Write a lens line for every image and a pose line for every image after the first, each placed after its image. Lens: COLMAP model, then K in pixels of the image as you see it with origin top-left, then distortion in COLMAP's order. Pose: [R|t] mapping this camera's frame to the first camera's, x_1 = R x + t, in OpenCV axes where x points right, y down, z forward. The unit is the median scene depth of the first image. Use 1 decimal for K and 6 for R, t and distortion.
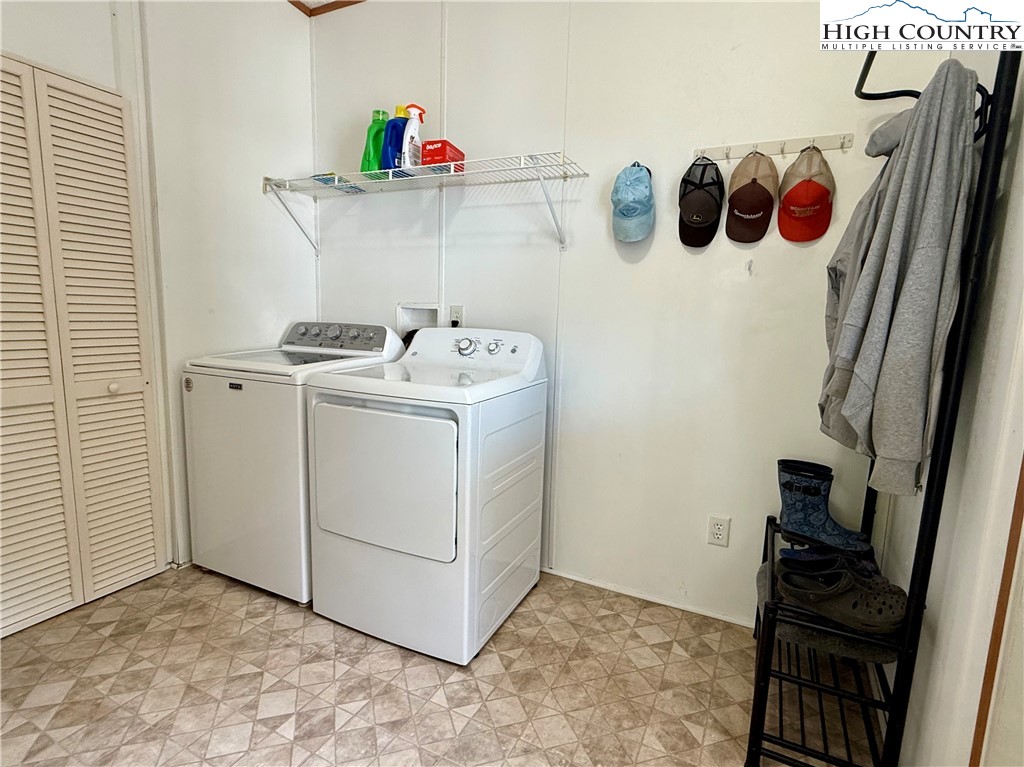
lens RADIAL K [[504.0, 0, 510.6], [0, 504.0, 384.8], [0, 0, 1]] dist [0.001263, 0.001028]
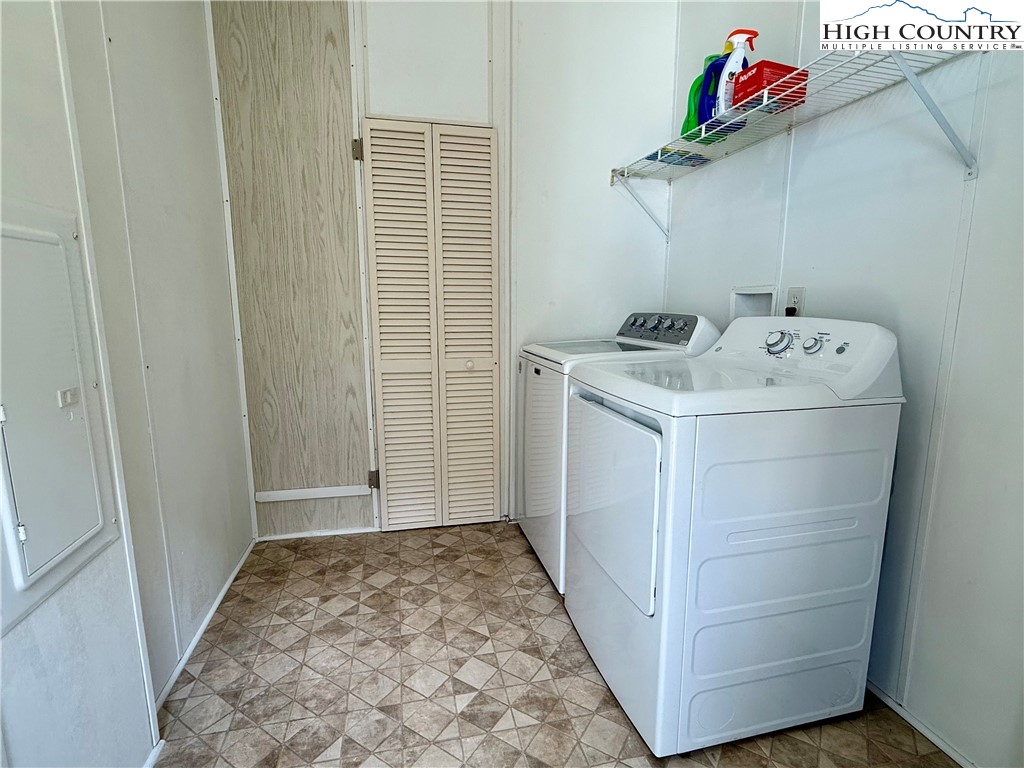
lens RADIAL K [[504.0, 0, 513.1], [0, 504.0, 384.8], [0, 0, 1]] dist [0.001263, 0.001028]
pose [[0.648534, 0.096009, -0.755107, 0.239305], [-0.091938, 0.994631, 0.047502, -0.014767], [0.755613, 0.038617, 0.653879, 0.261503]]
